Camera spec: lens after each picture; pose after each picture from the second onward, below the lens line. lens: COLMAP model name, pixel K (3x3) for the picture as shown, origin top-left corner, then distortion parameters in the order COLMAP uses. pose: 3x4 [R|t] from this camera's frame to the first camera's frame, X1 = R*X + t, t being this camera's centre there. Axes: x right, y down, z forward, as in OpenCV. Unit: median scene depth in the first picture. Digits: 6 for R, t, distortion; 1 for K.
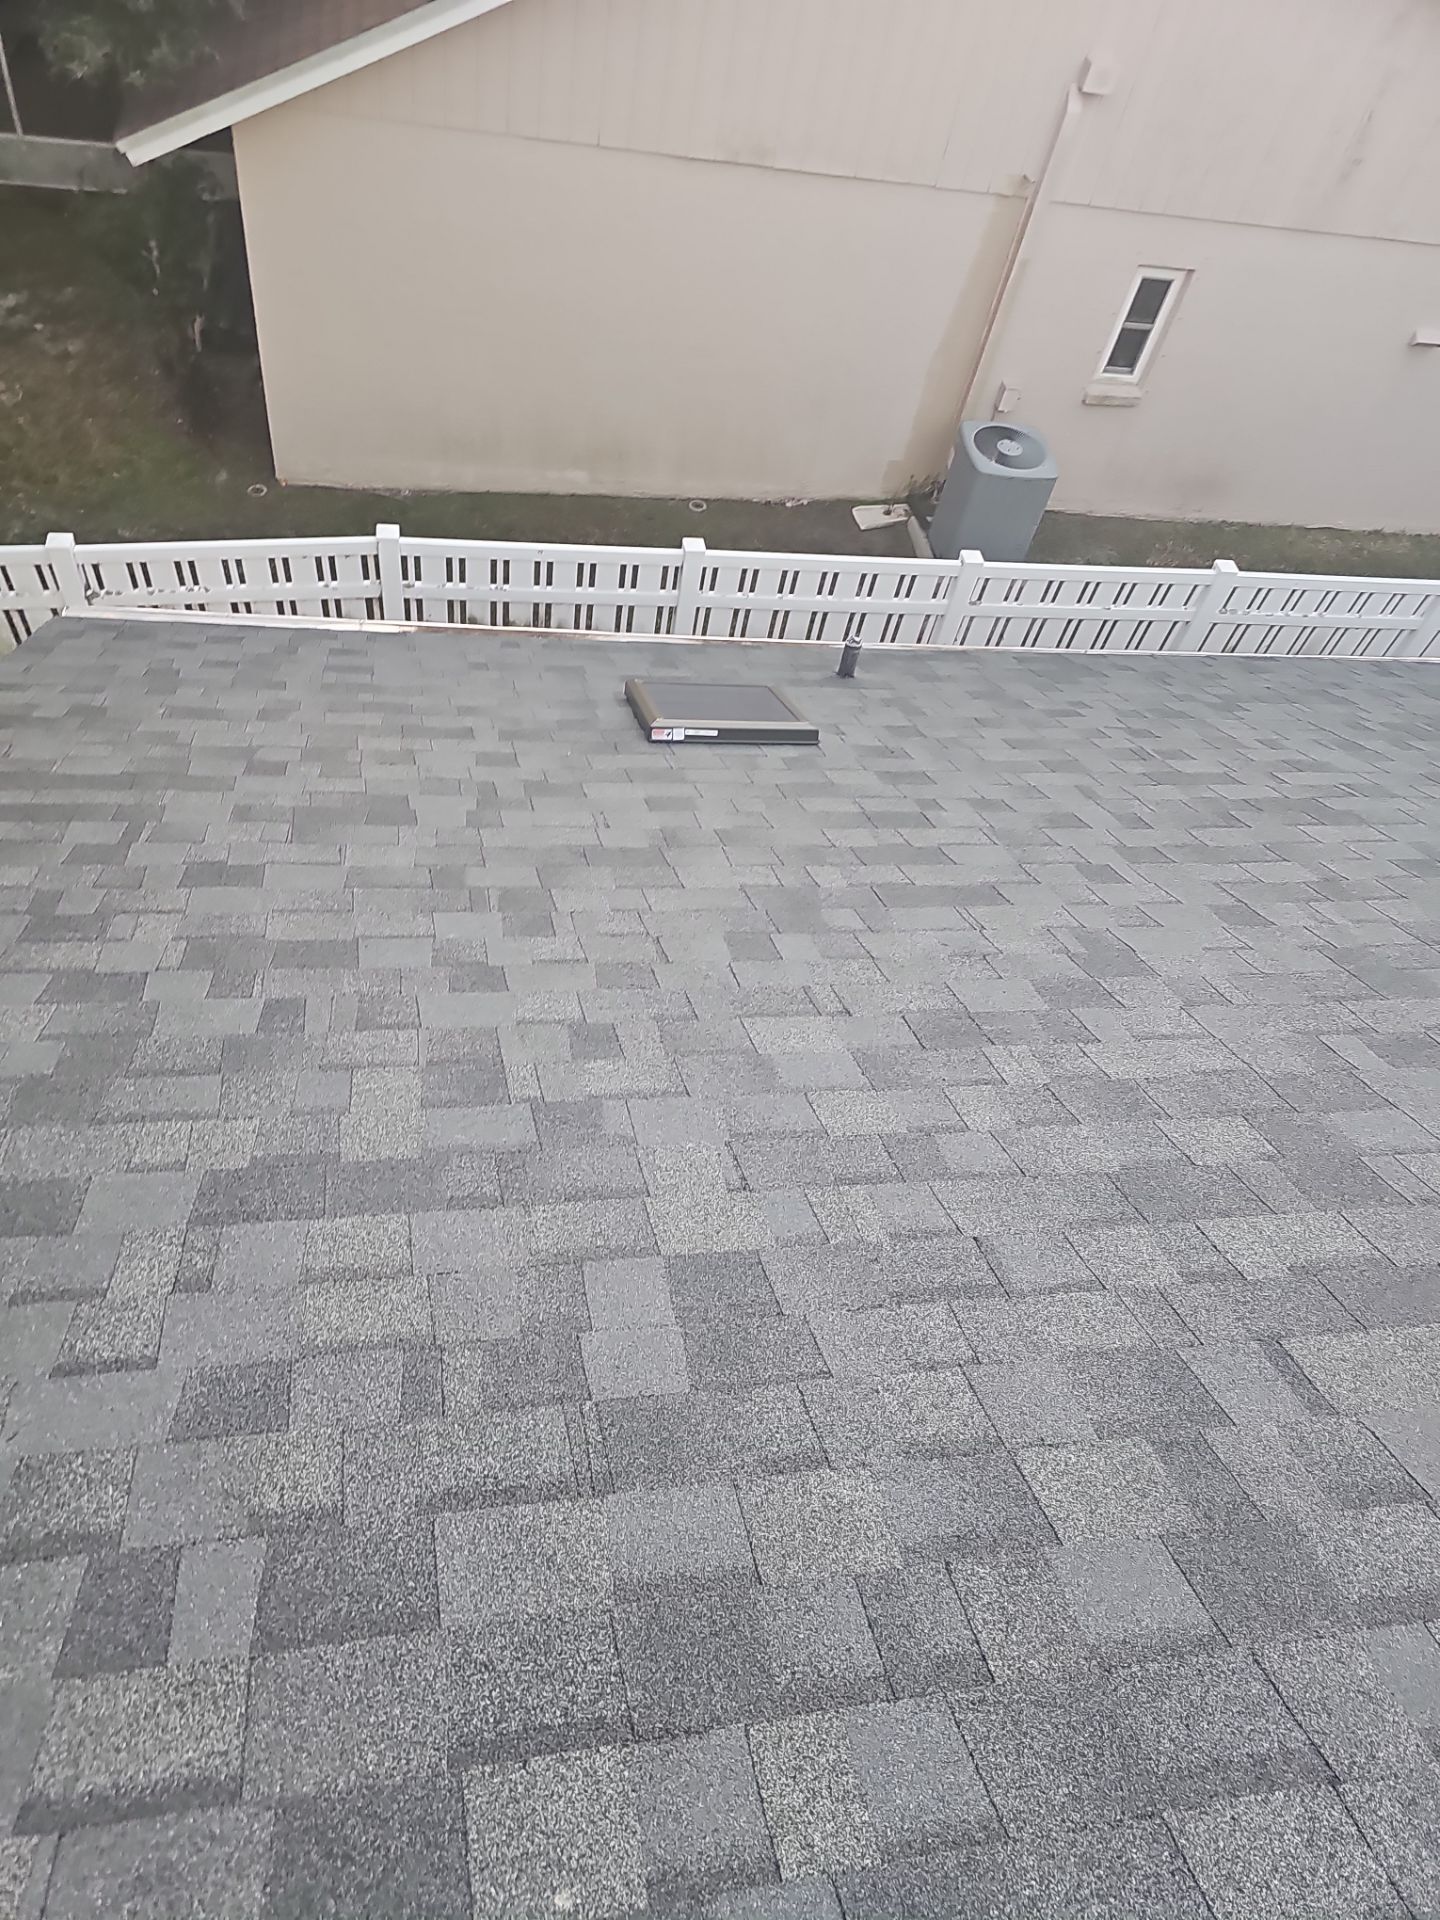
lens RADIAL K [[1256.4, 0, 715.0], [0, 1256.4, 978.8], [0, 0, 1]] dist [0.056940, -0.042271]
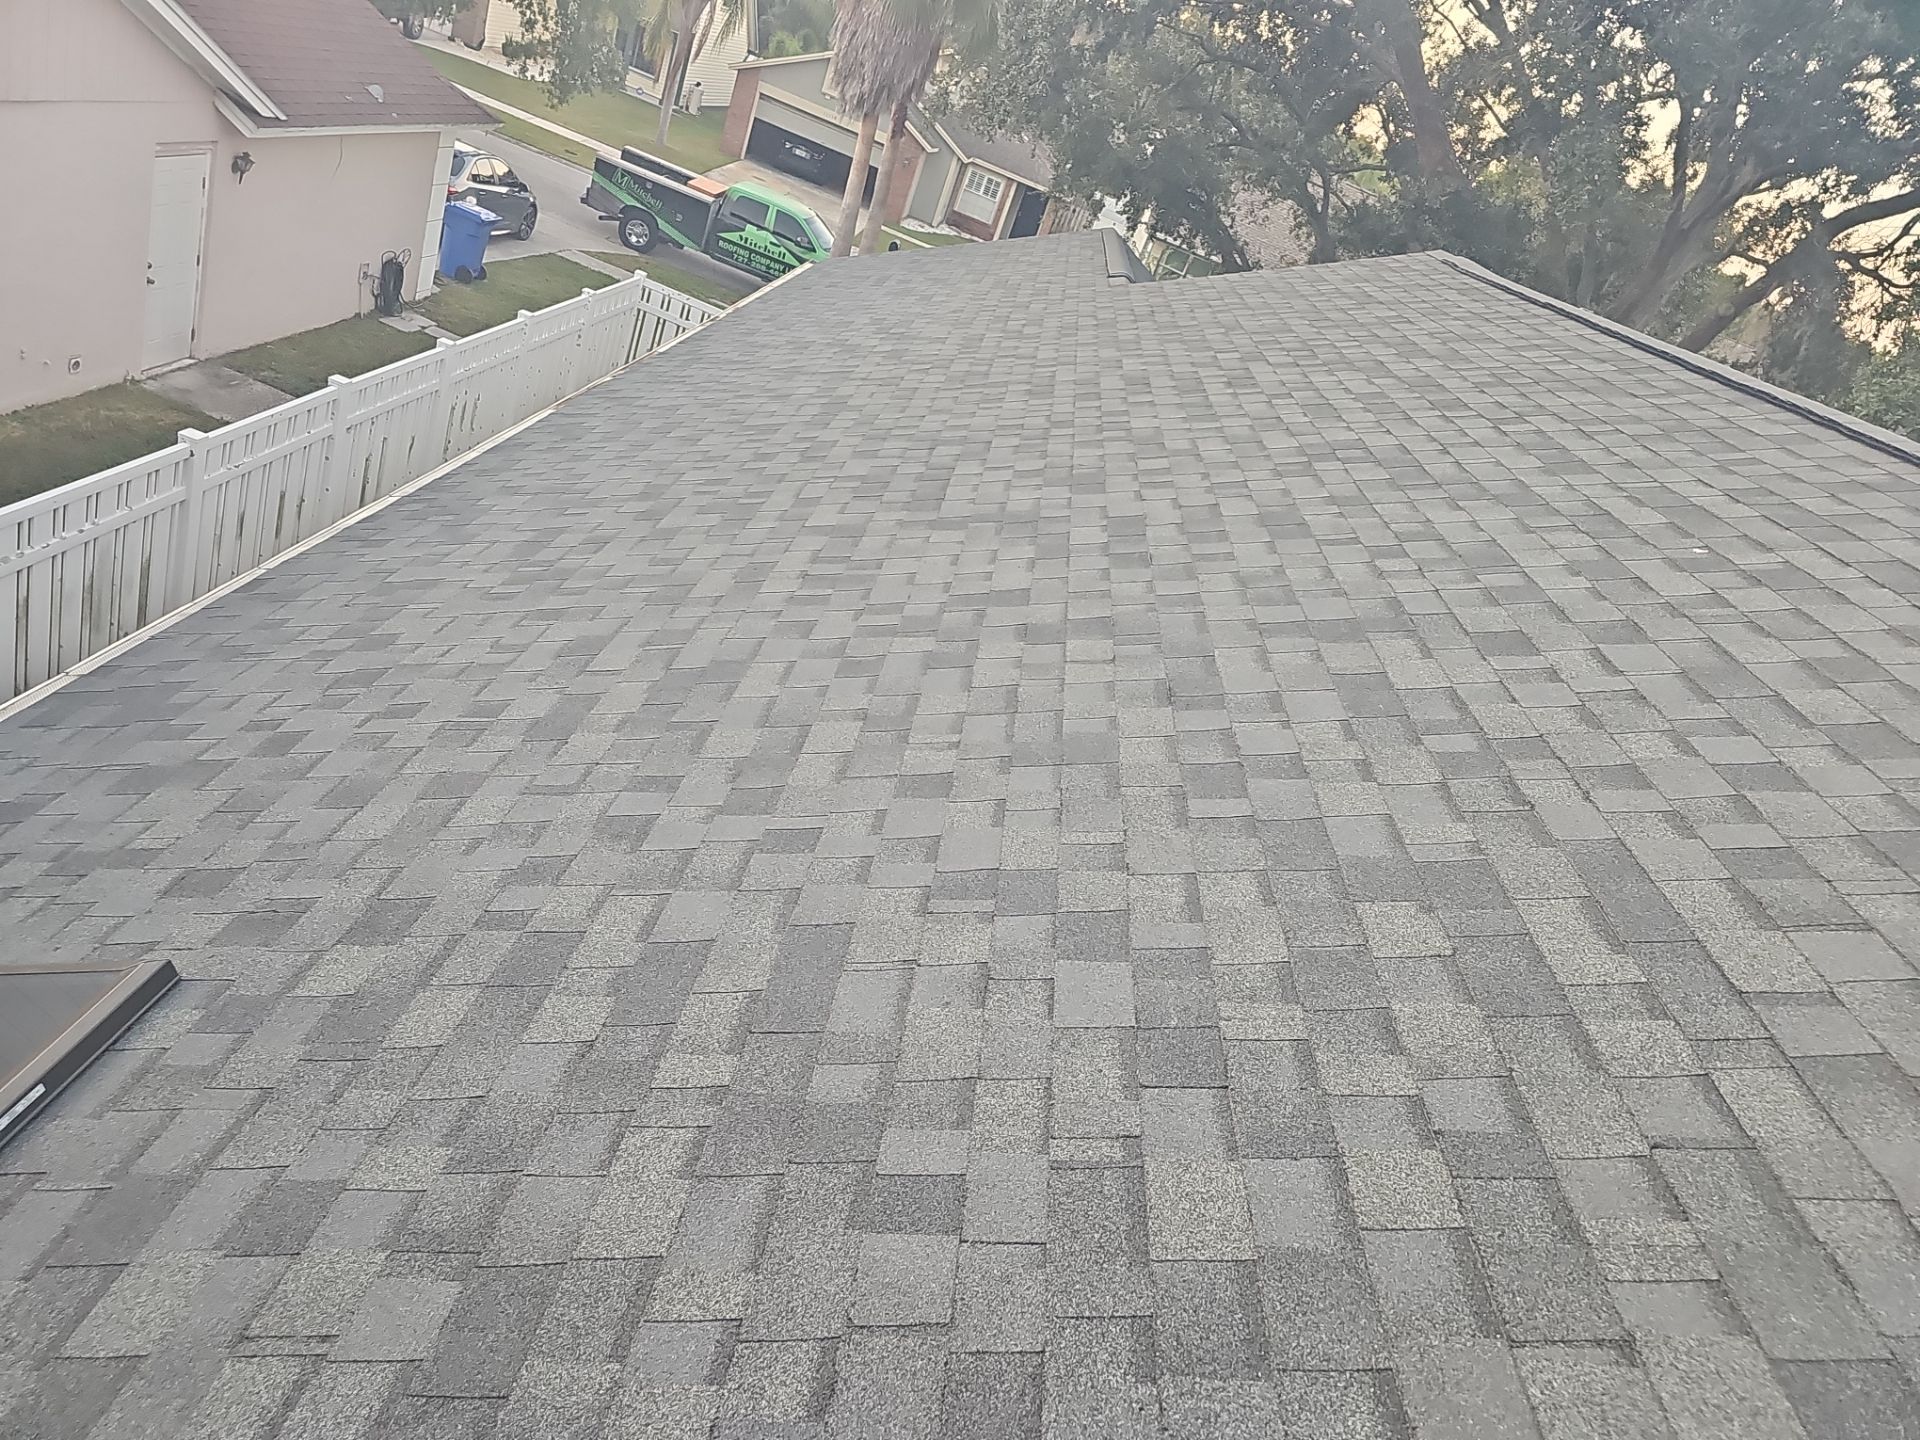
lens RADIAL K [[1256.4, 0, 966.3], [0, 1256.4, 743.7], [0, 0, 1]] dist [0.056940, -0.042271]
pose [[0.285969, -0.514309, 0.808522, -0.268332], [0.537334, 0.784686, 0.309094, -0.289984], [-0.793406, 0.346055, 0.500752, 0.409377]]
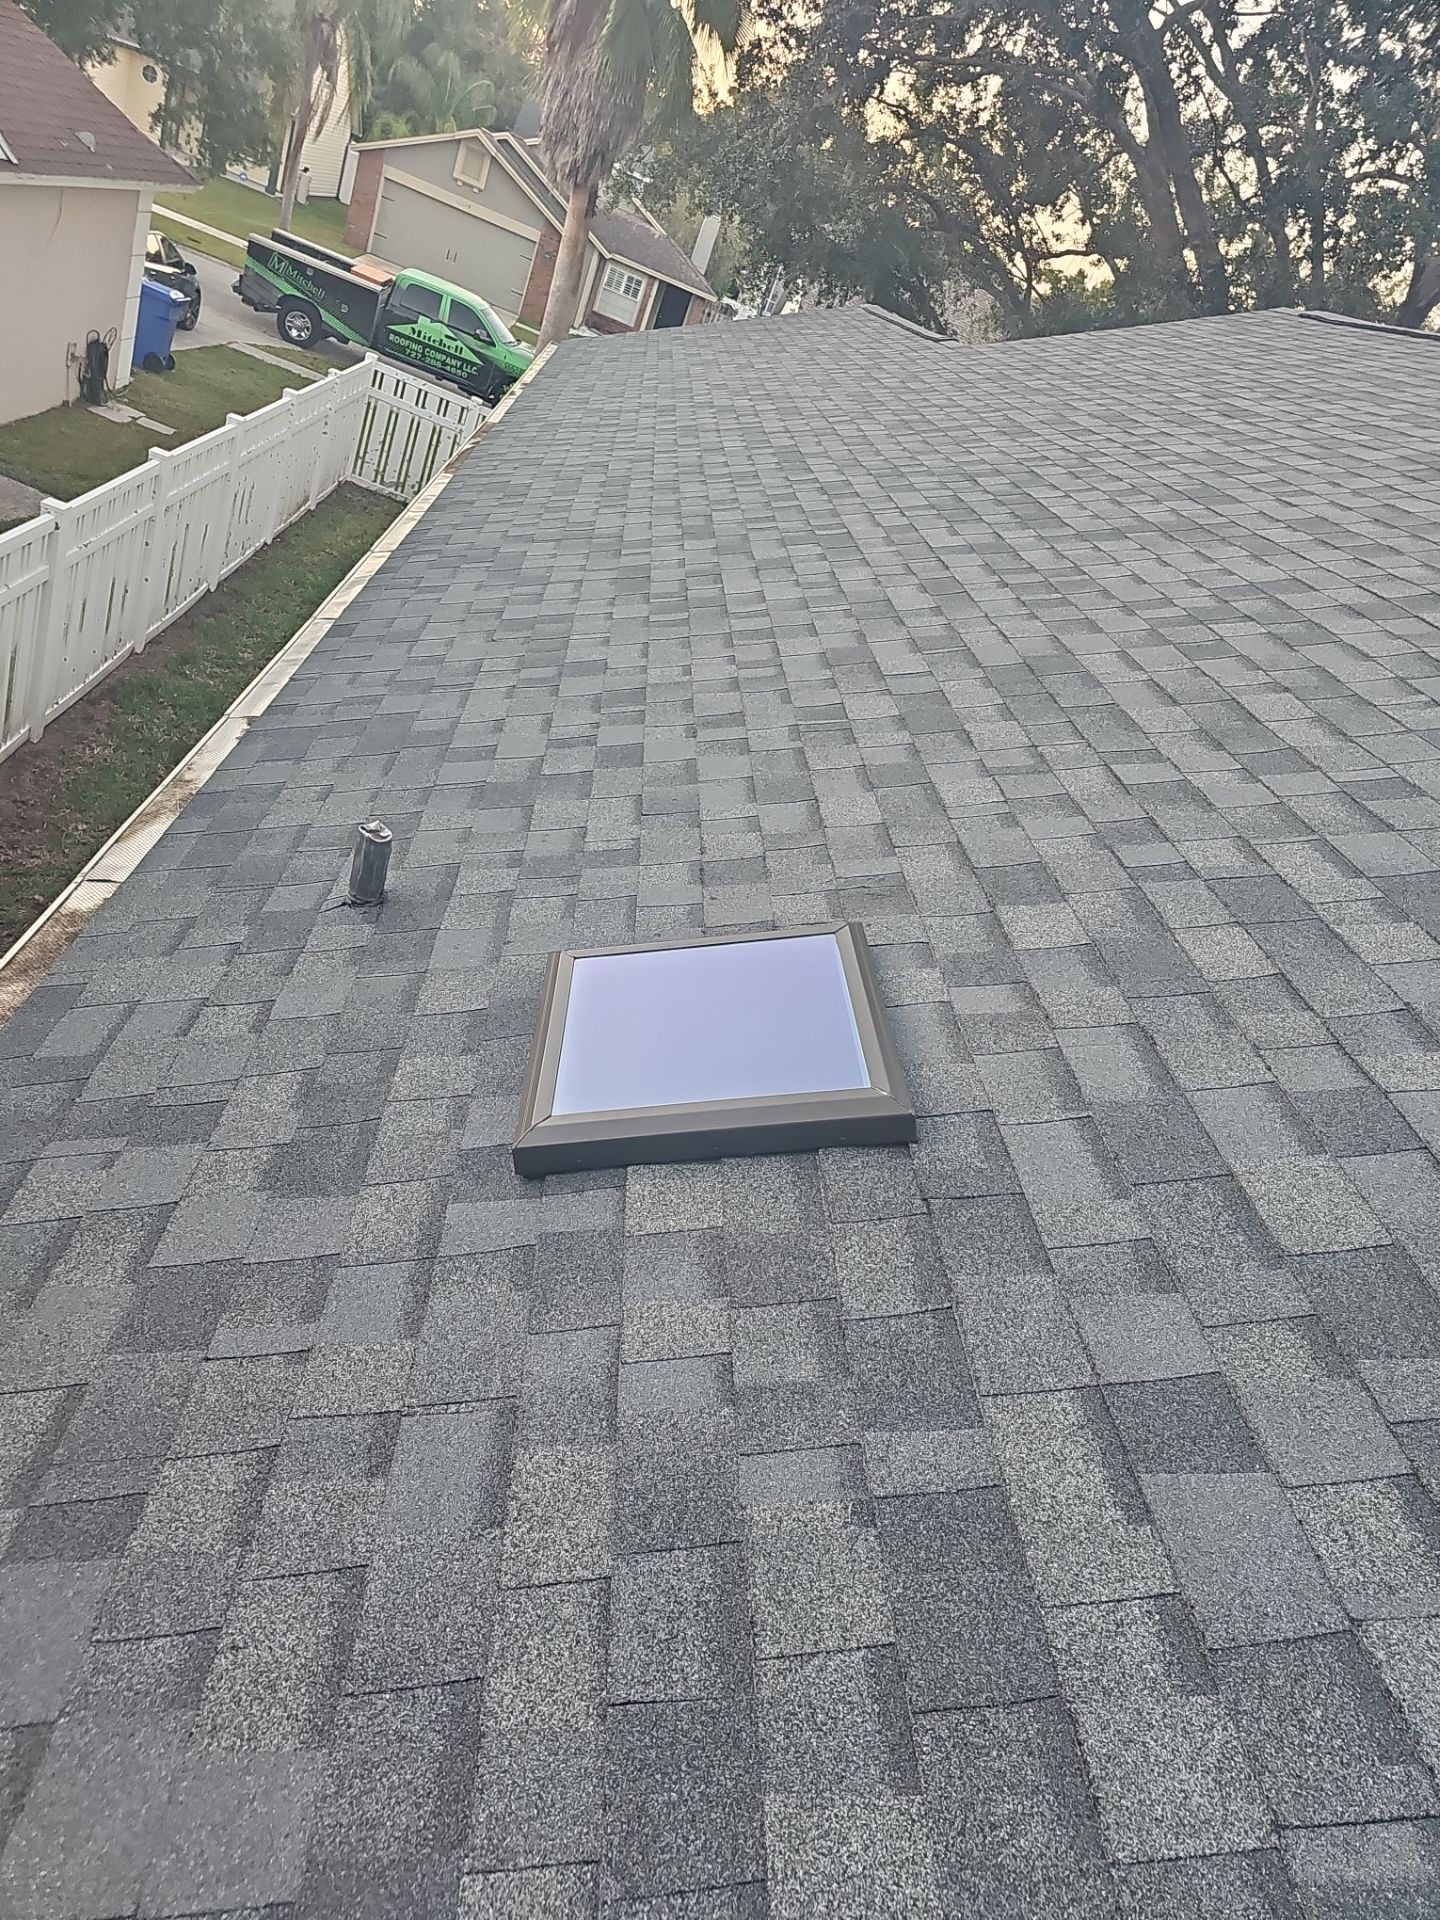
lens RADIAL K [[1256.4, 0, 715.0], [0, 1256.4, 978.8], [0, 0, 1]] dist [0.056940, -0.042271]
pose [[0.169308, -0.586949, 0.791723, -0.397807], [0.537747, 0.728222, 0.424877, -0.477399], [-0.825931, 0.353812, 0.438925, 0.880117]]
